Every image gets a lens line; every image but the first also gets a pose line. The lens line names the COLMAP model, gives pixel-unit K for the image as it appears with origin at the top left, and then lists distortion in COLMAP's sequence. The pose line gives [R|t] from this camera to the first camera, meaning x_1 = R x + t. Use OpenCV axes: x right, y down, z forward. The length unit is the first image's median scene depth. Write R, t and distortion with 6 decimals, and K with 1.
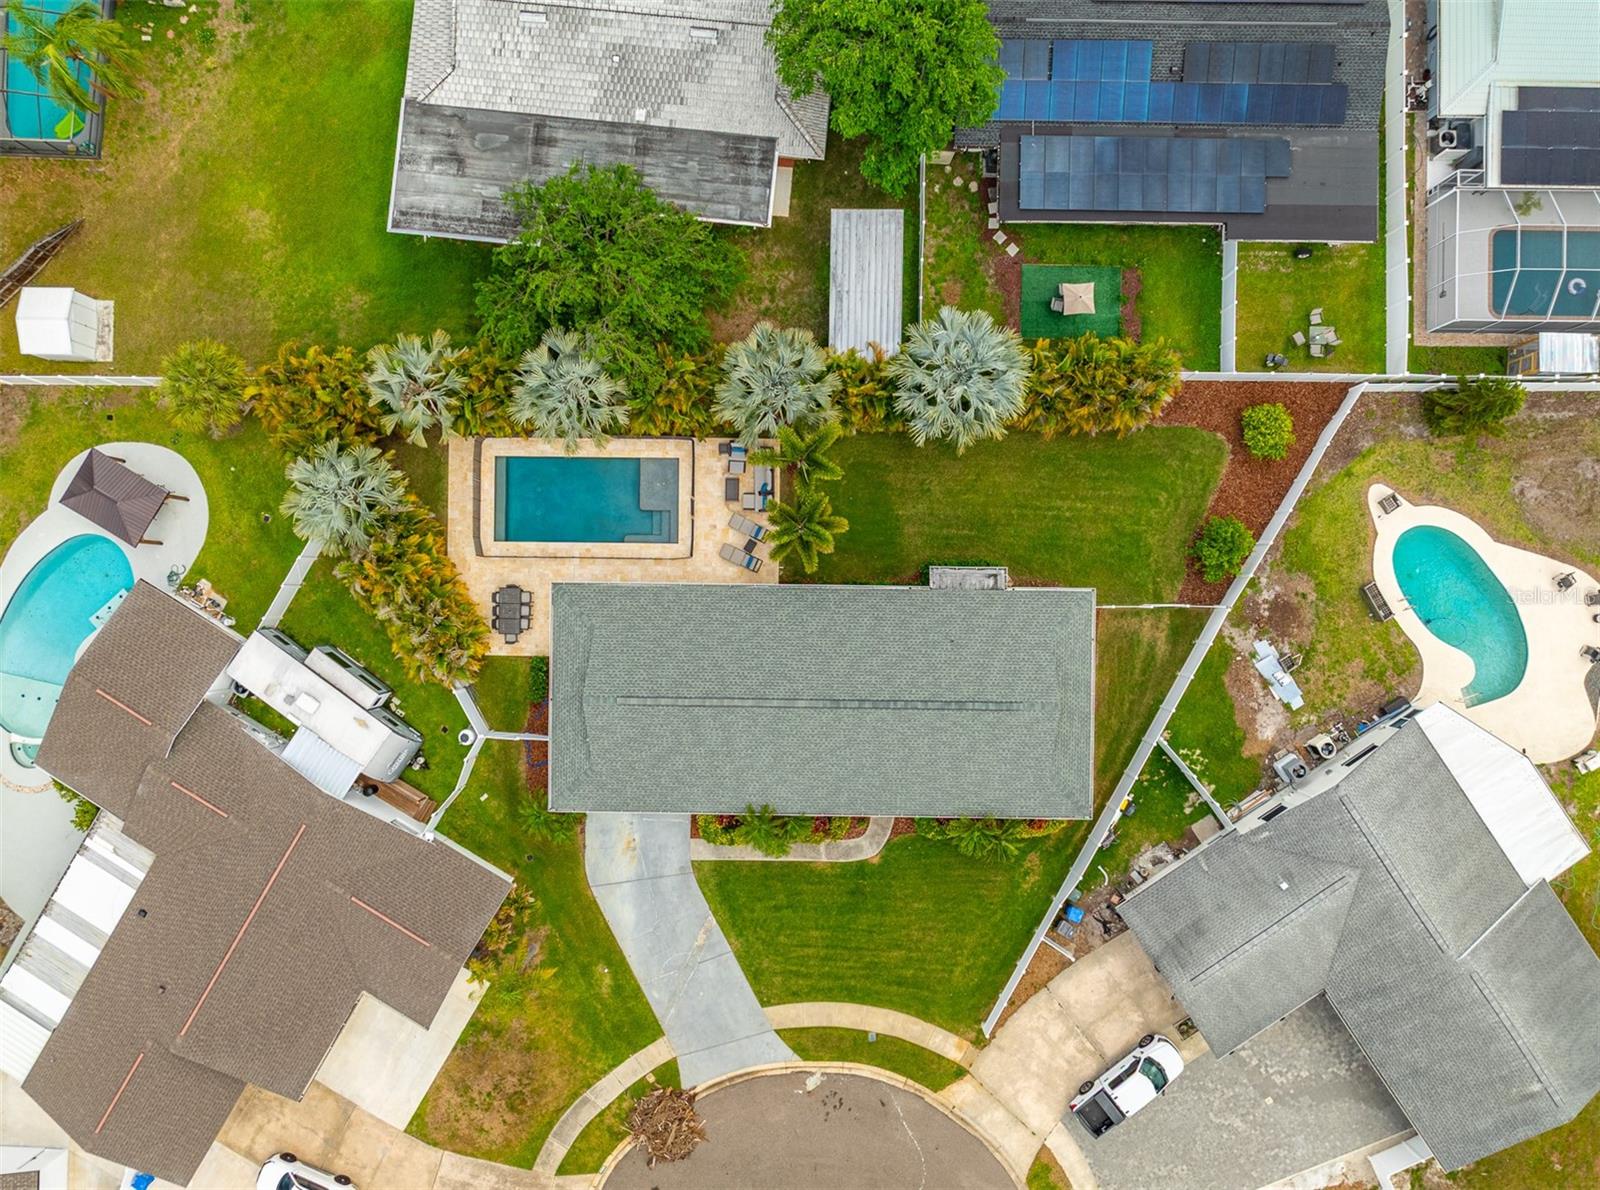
lens RADIAL K [[1120.1, 0, 799.3], [0, 1120.1, 589.5], [0, 0, 1]] dist [-0.026553, 0.005141]
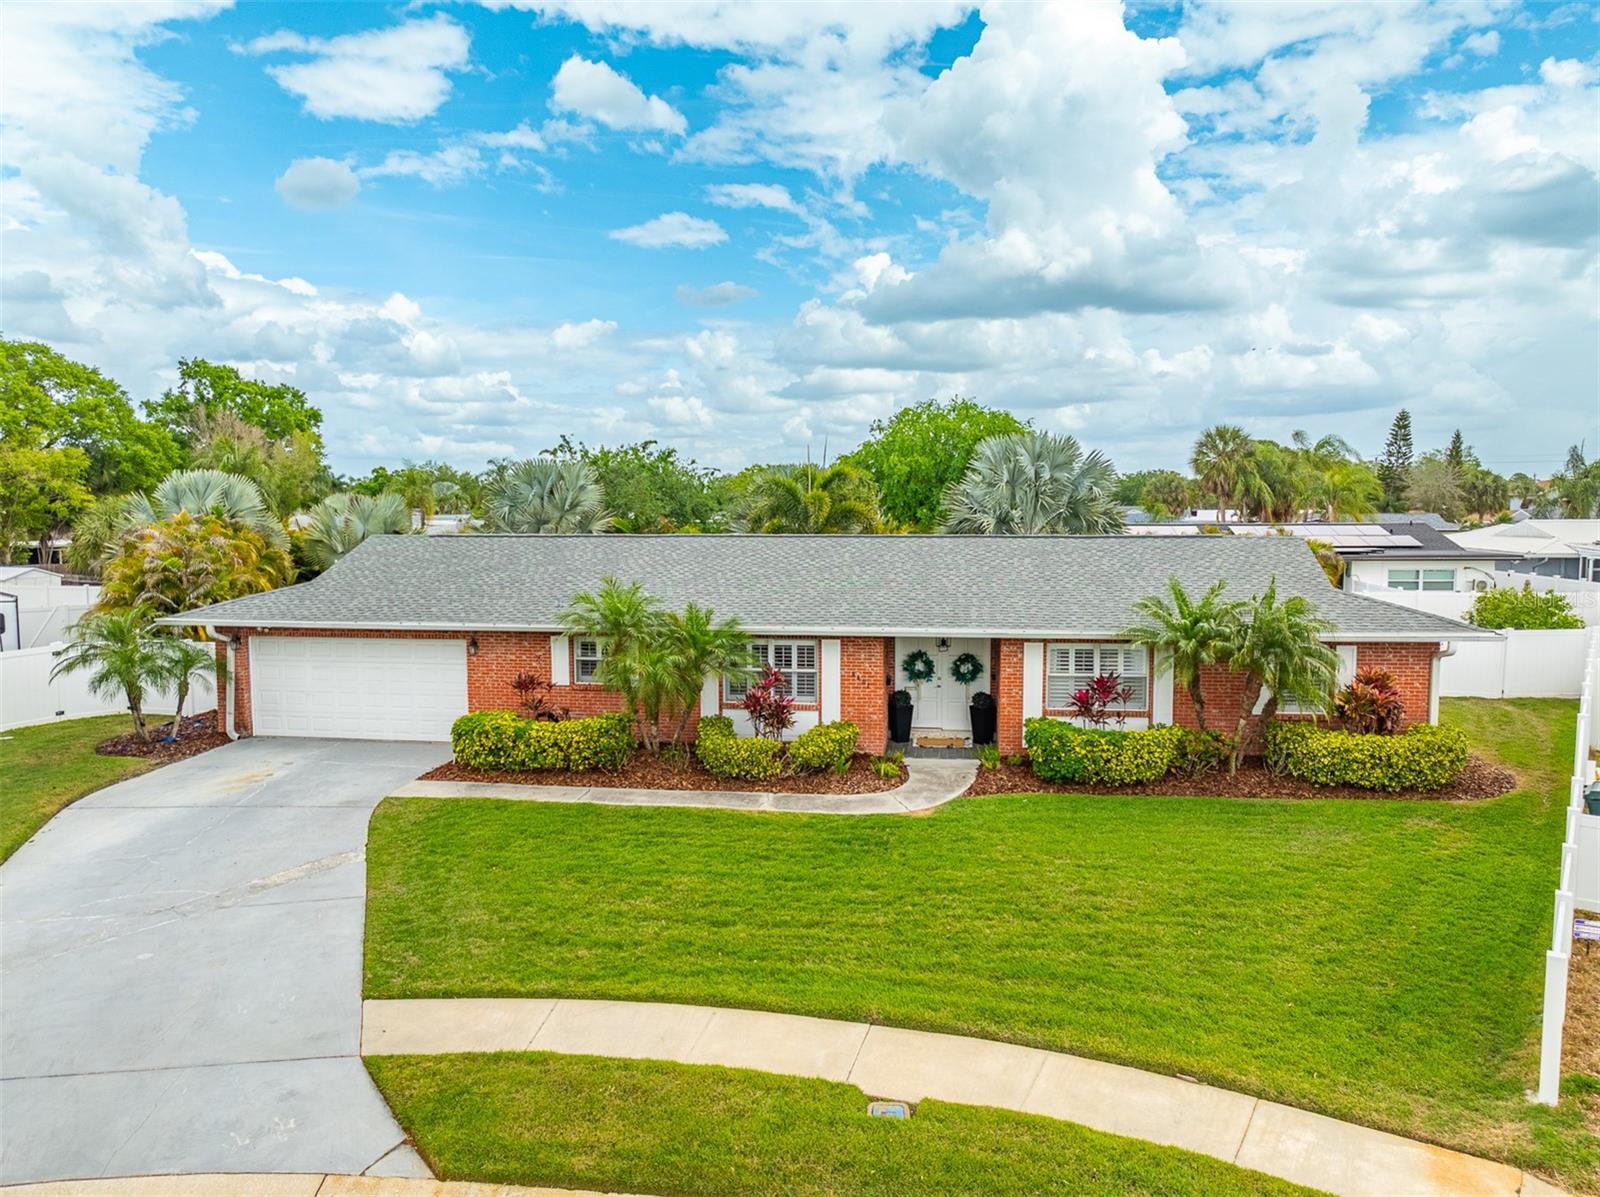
lens RADIAL K [[1120.1, 0, 799.3], [0, 1120.1, 593.0], [0, 0, 1]] dist [-0.026553, 0.005141]
pose [[0.992050, 0.017074, -0.124683, 0.072249], [-0.125652, 0.079315, -0.988899, 0.564186], [-0.006995, 0.996703, 0.080829, 0.908517]]
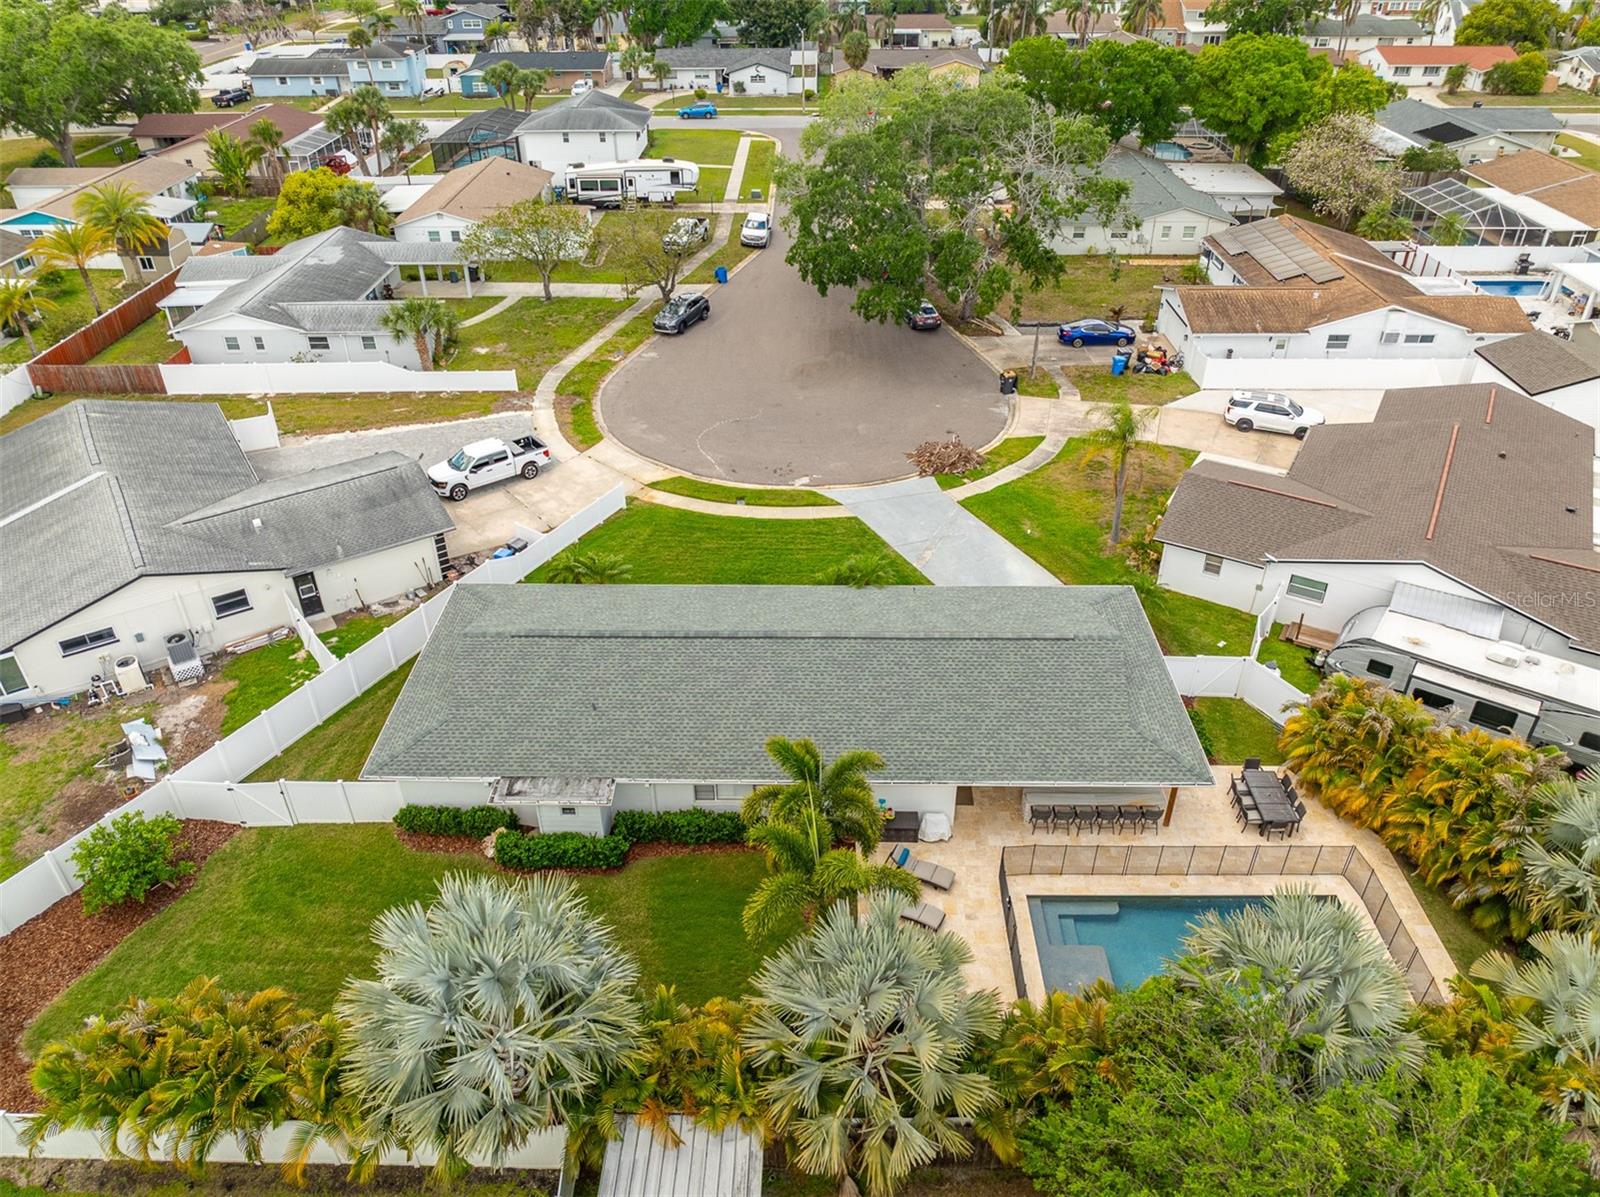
lens RADIAL K [[1120.1, 0, 799.3], [0, 1120.1, 593.0], [0, 0, 1]] dist [-0.026553, 0.005141]
pose [[-0.999840, 0.011696, 0.013563, 0.002673], [0.004918, -0.548900, 0.835874, -0.450753], [0.017221, 0.835806, 0.548754, 0.536376]]
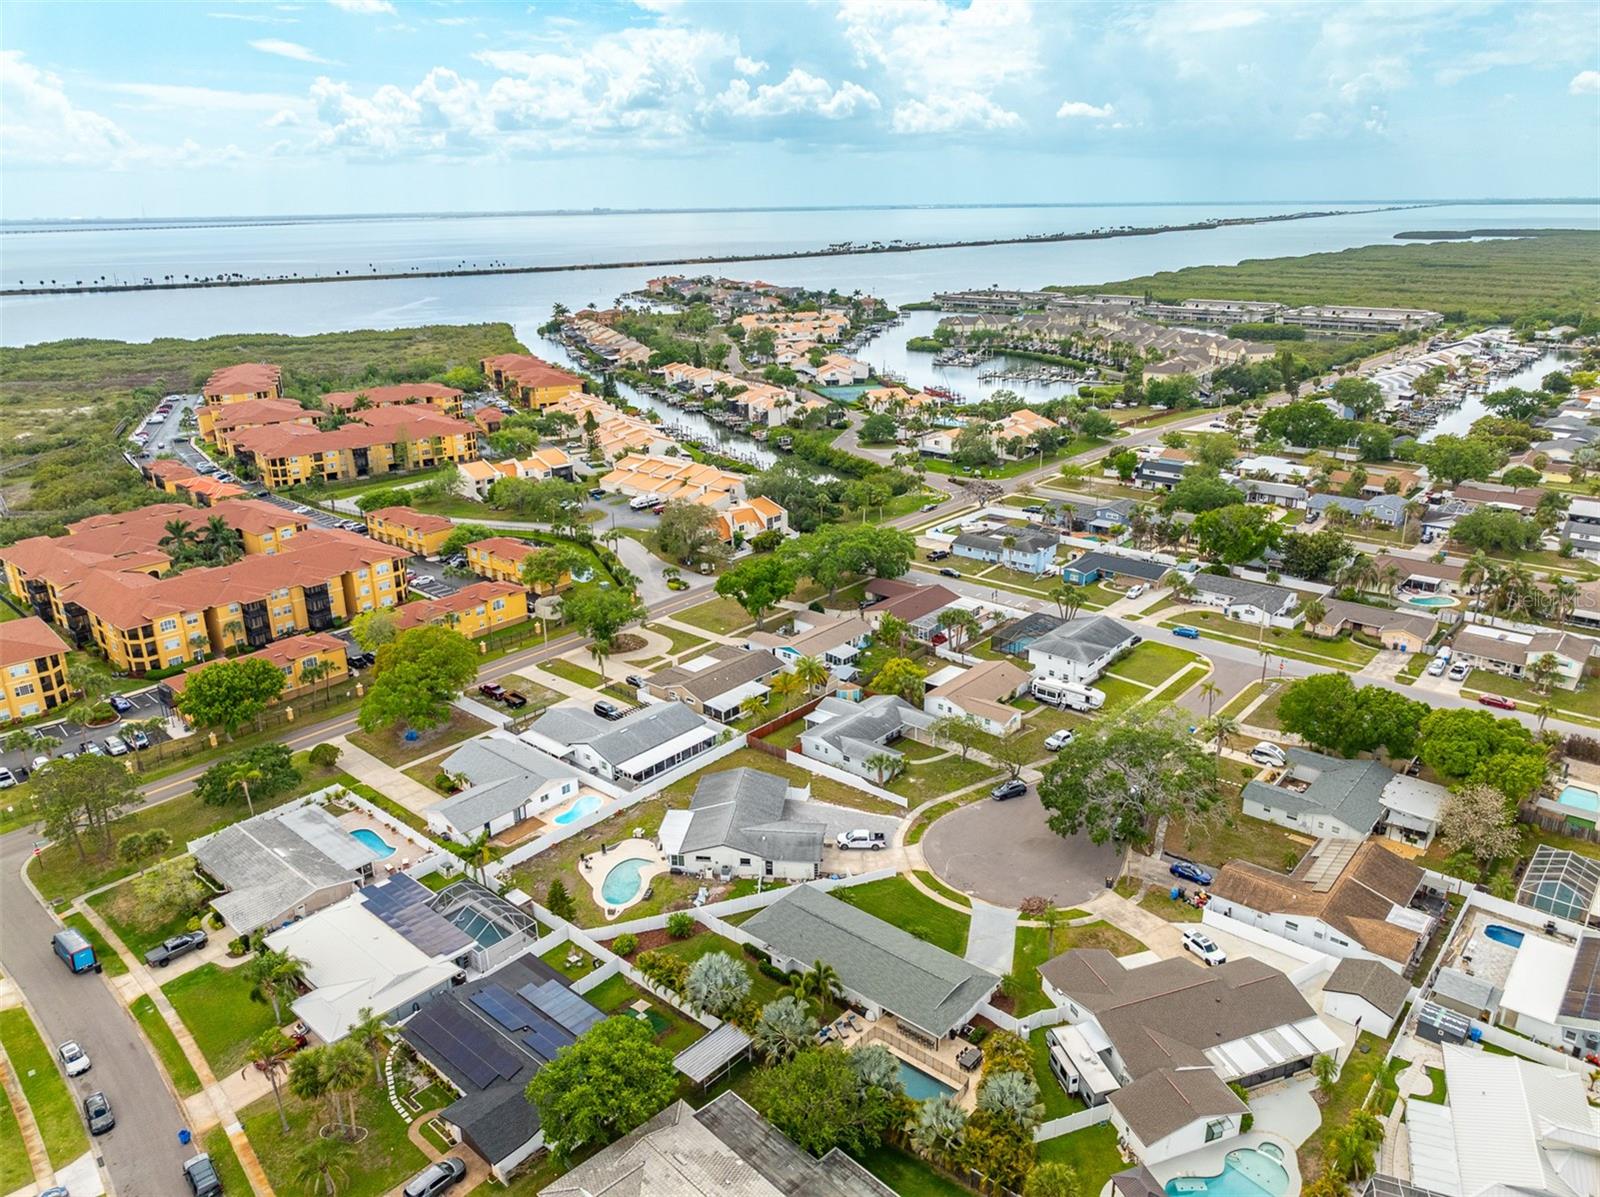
lens RADIAL K [[1120.1, 0, 799.3], [0, 1120.1, 593.0], [0, 0, 1]] dist [-0.026553, 0.005141]
pose [[-0.761692, -0.190253, 0.619378, -1.026594], [0.647594, -0.254746, 0.718141, -1.278939], [0.021156, 0.948108, 0.317245, -0.318332]]
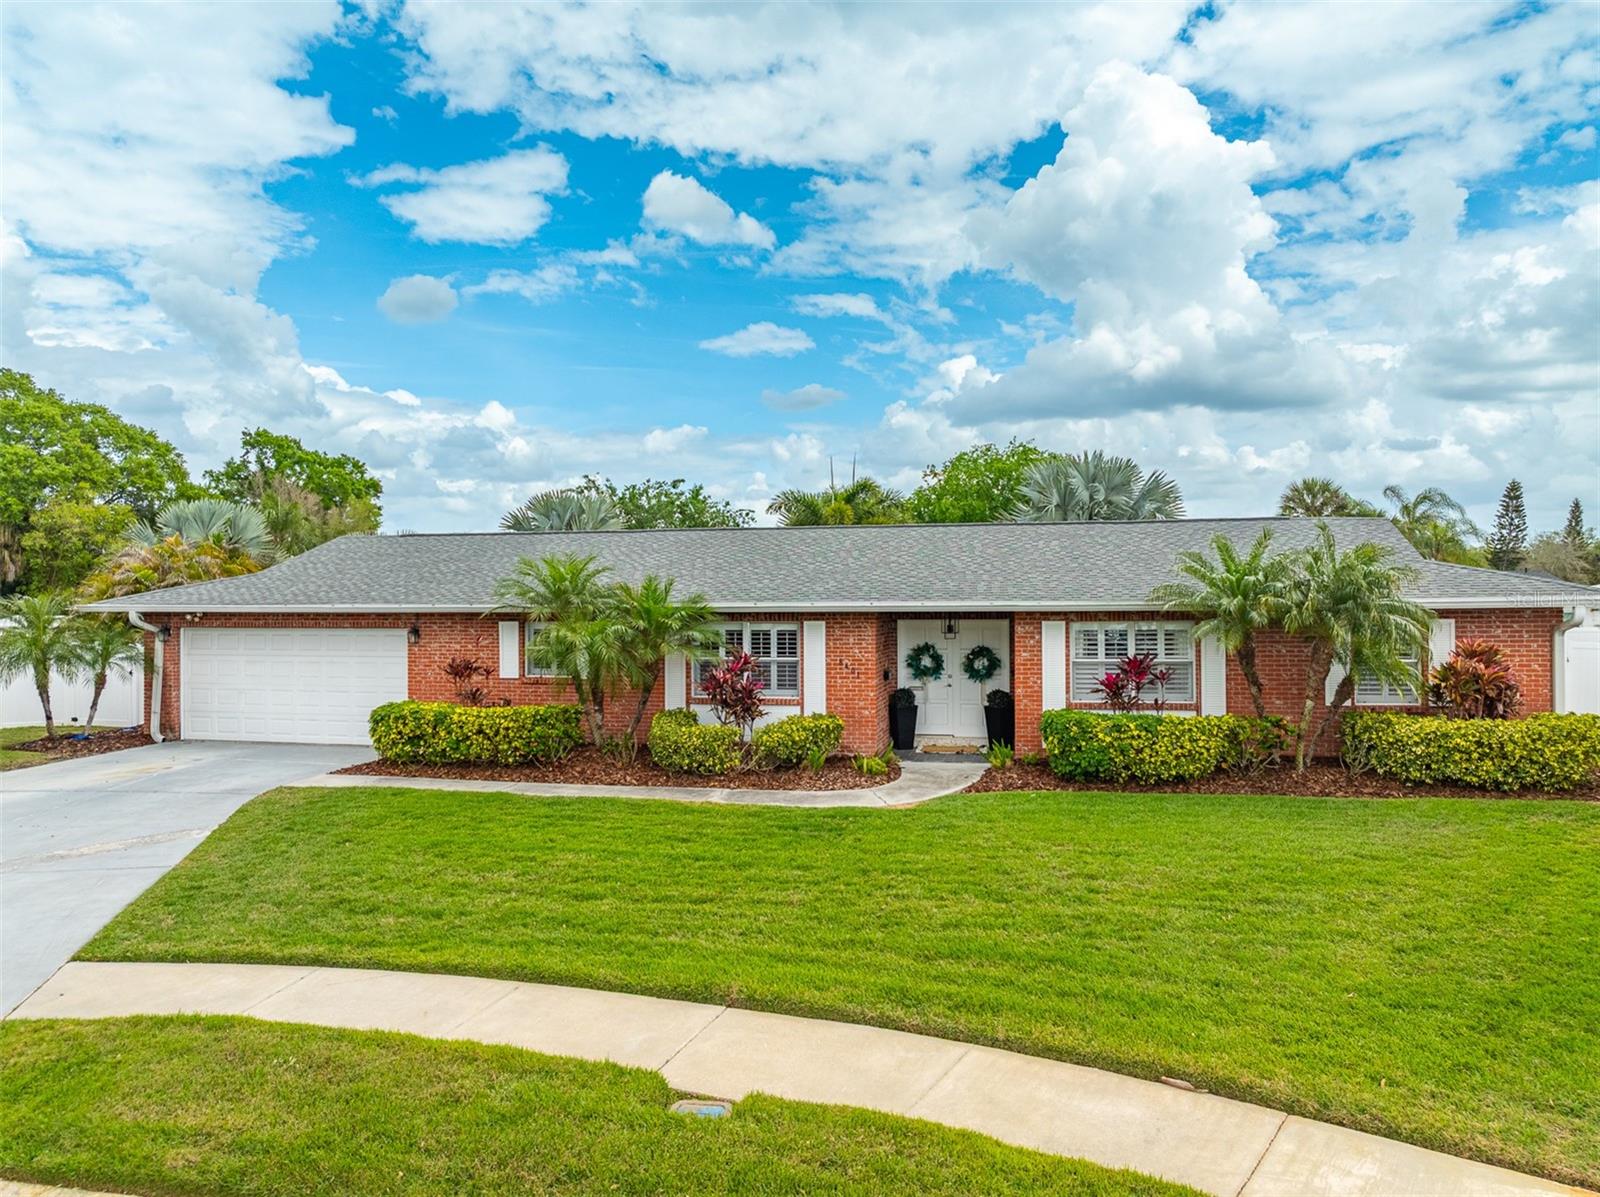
lens RADIAL K [[1126.2, 0, 798.1], [0, 1126.2, 577.6], [0, 0, 1]] dist [-0.022520, 0.000464]
pose [[0.978922, -0.001077, -0.204230, 0.098634], [-0.204191, -0.025412, -0.978601, 0.507699], [-0.004136, 0.999676, -0.025097, 0.951566]]
